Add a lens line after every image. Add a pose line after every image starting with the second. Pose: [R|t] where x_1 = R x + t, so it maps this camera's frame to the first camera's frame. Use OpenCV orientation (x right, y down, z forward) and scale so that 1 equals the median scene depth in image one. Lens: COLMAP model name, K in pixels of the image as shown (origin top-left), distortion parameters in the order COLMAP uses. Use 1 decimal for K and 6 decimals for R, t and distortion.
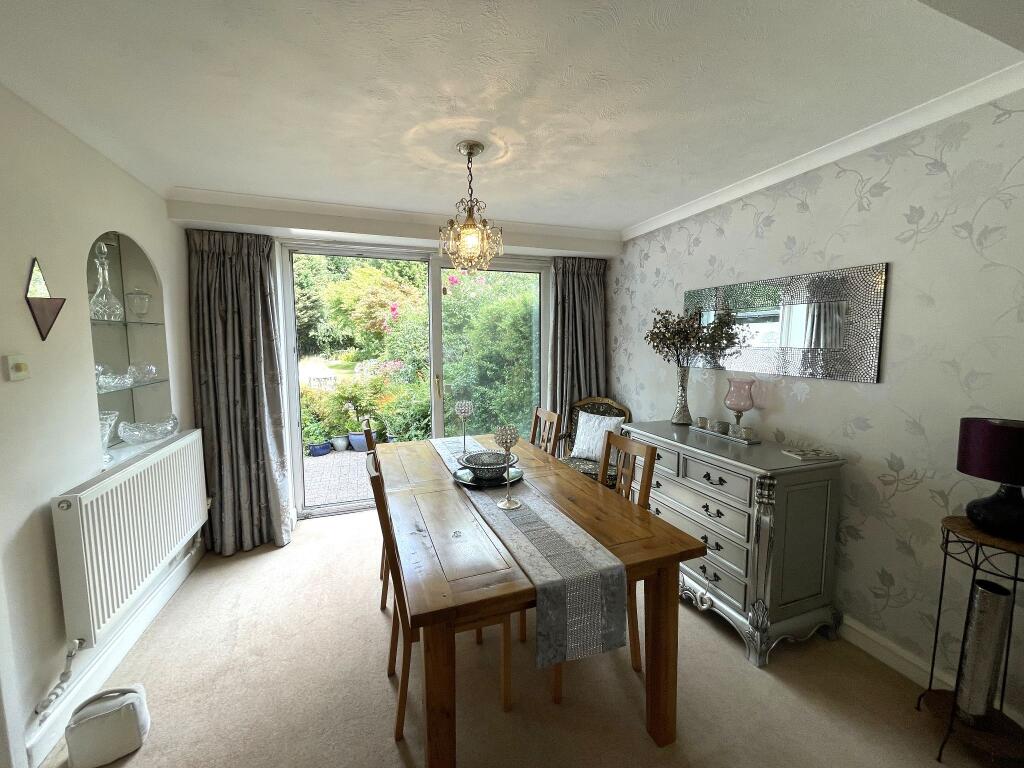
lens RADIAL K [[416.1, 0, 513.7], [0, 416.1, 381.1], [0, 0, 1]] dist [-0.002141, -0.000414]
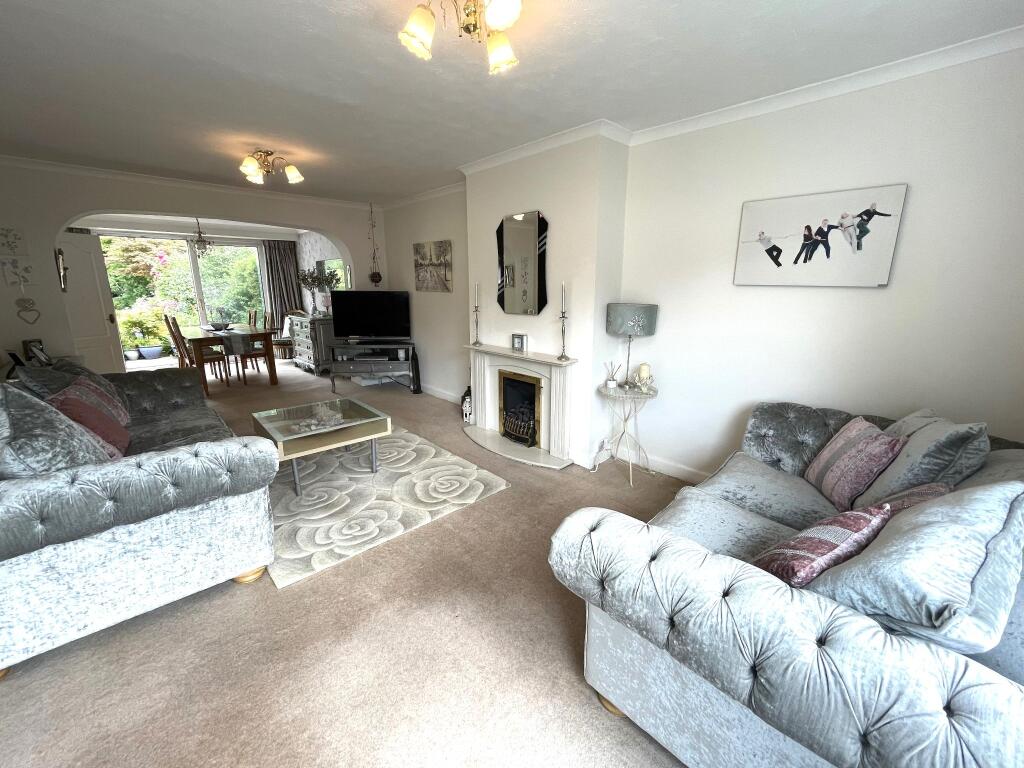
lens RADIAL K [[416.1, 0, 514.5], [0, 416.1, 378.4], [0, 0, 1]] dist [-0.002141, -0.000414]
pose [[0.913789, -0.091037, 0.395855, 0.231994], [0.042469, 0.990632, 0.129786, 0.101899], [-0.403962, -0.101785, 0.909095, -0.906874]]
